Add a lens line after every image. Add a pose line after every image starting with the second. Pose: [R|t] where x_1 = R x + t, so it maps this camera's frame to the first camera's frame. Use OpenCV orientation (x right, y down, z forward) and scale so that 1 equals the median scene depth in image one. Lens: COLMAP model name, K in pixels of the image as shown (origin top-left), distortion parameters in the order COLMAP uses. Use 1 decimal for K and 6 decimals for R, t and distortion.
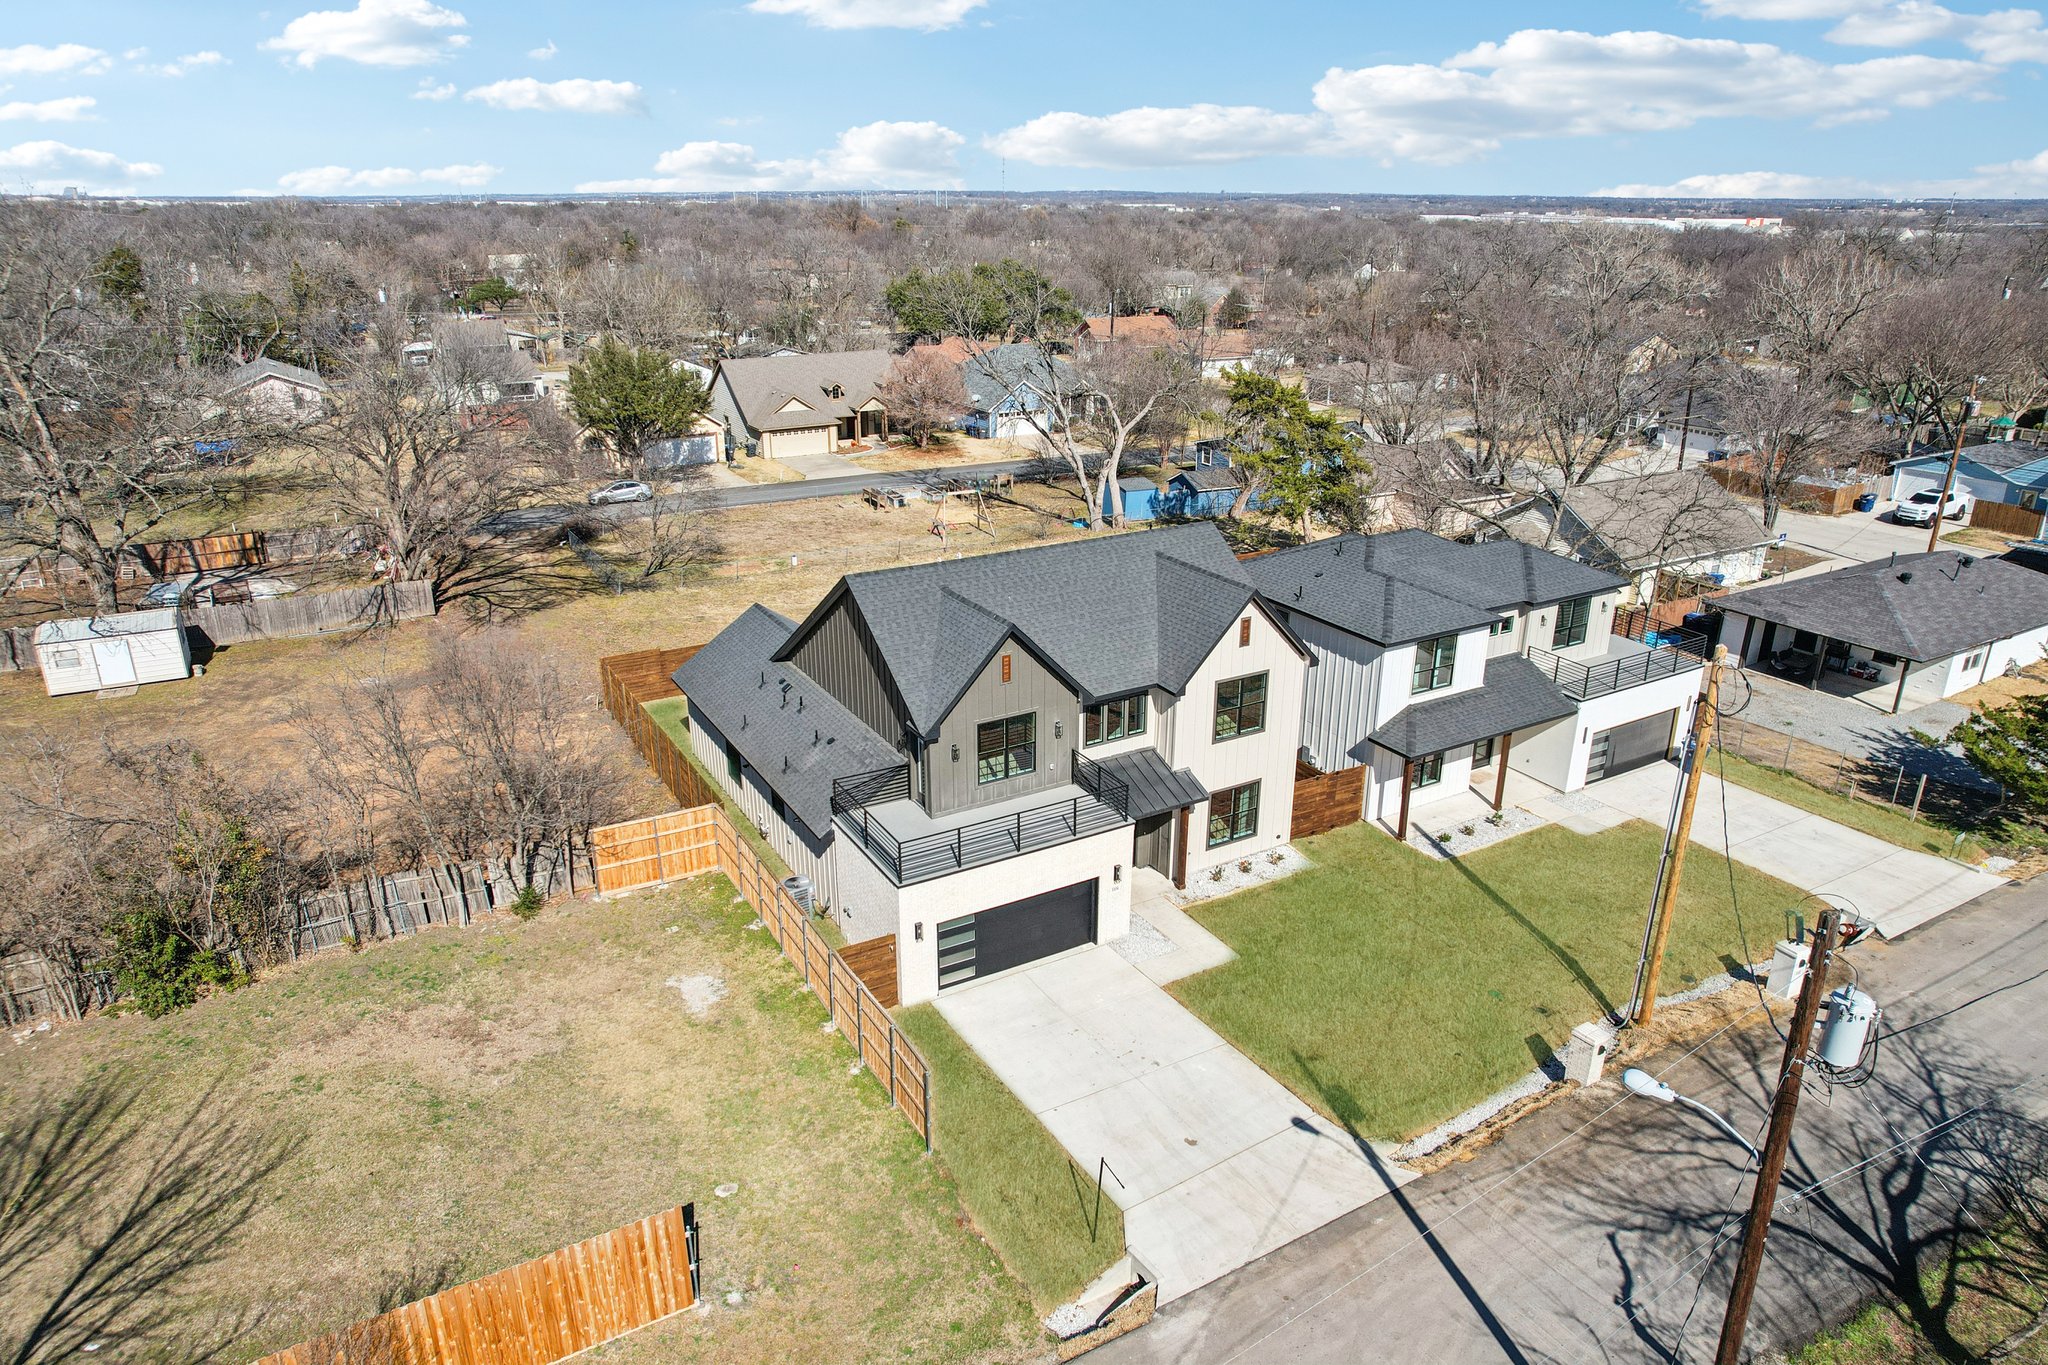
lens RADIAL K [[1313.0, 0, 1027.1], [0, 1313.0, 685.4], [0, 0, 1]] dist [-0.071062, 0.061547]
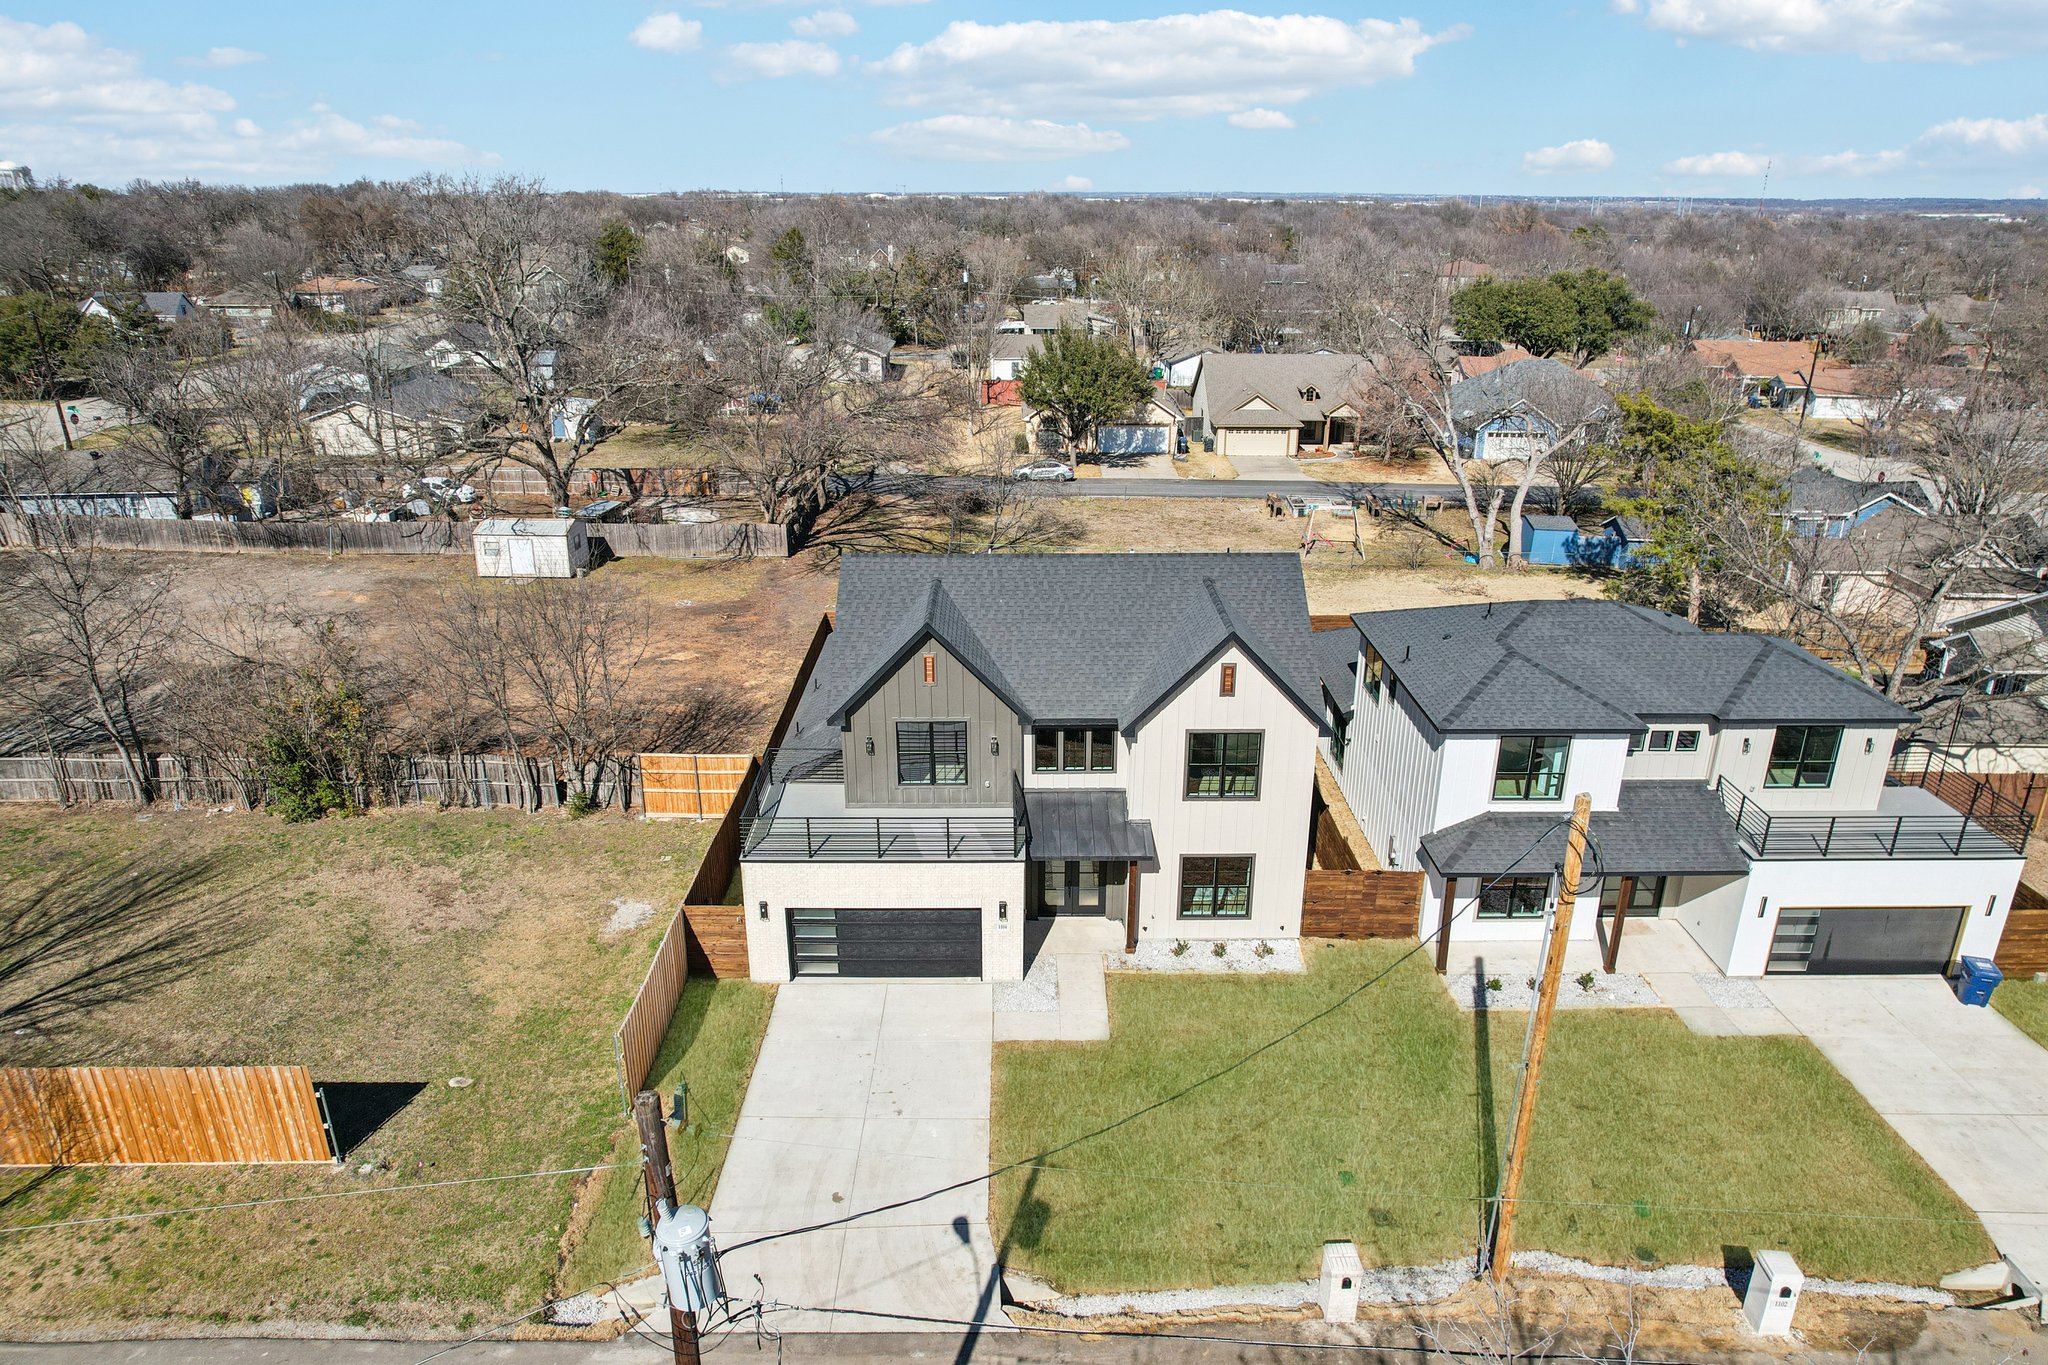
lens RADIAL K [[1313.0, 0, 1027.1], [0, 1313.0, 685.4], [0, 0, 1]] dist [-0.071062, 0.061547]
pose [[0.868308, 0.176201, -0.463675, 0.403474], [-0.176798, 0.983325, 0.042590, -0.045327], [0.463448, 0.044996, 0.884981, 0.156038]]
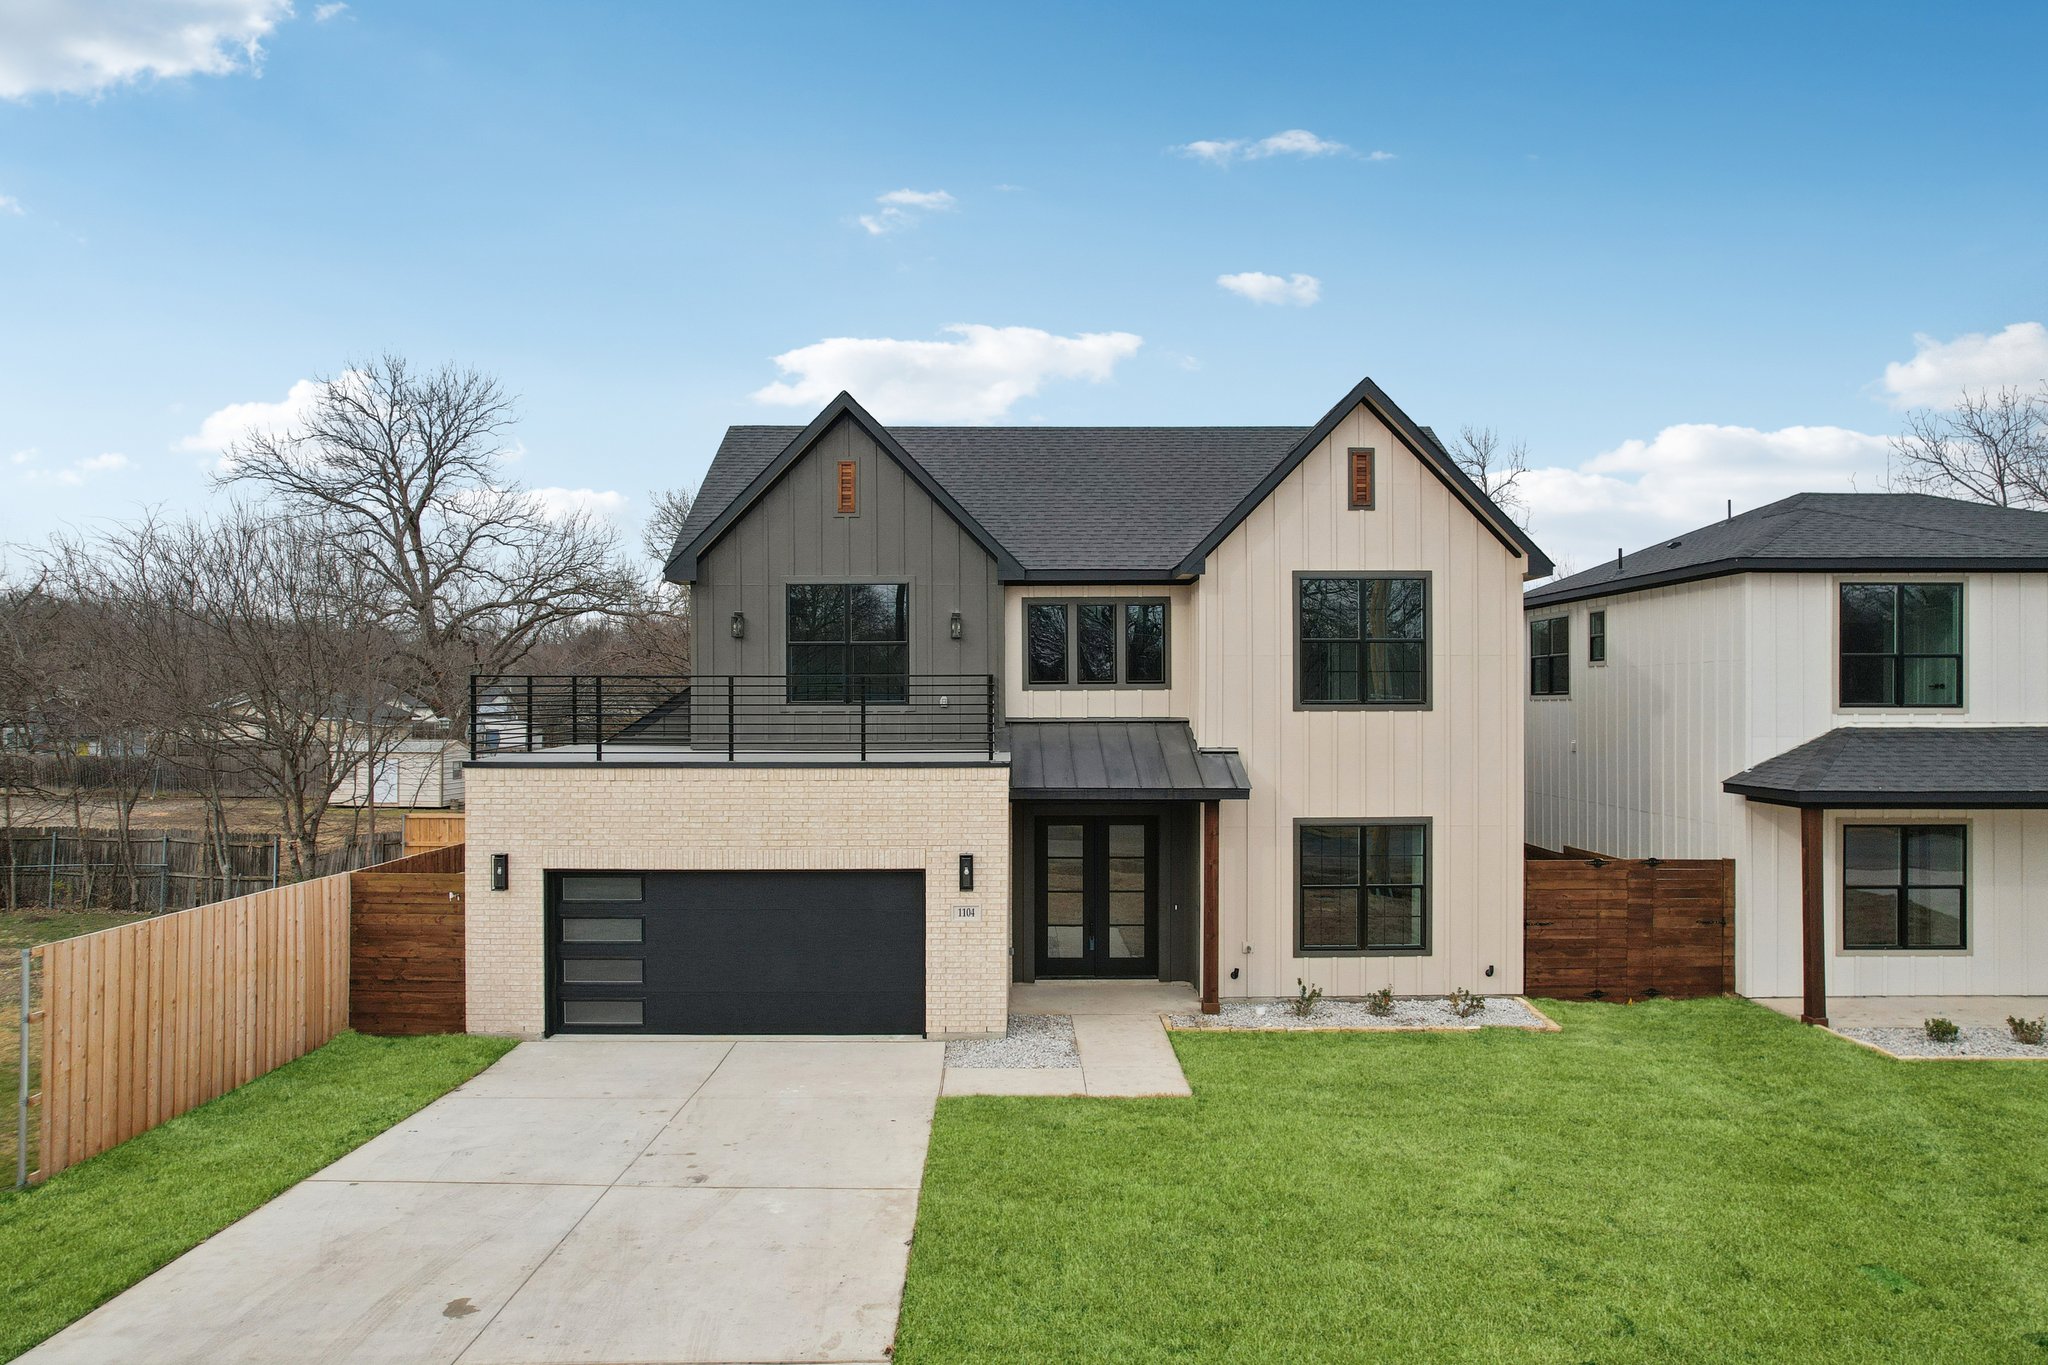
lens RADIAL K [[1318.0, 0, 1024.0], [0, 1318.0, 682.5], [0, 0, 1]] dist [-0.044075, 0.002608]
pose [[0.871946, -0.002786, -0.489595, 0.266708], [-0.173177, 0.933585, -0.313733, 0.187893], [0.457952, 0.358345, 0.813553, 0.501349]]
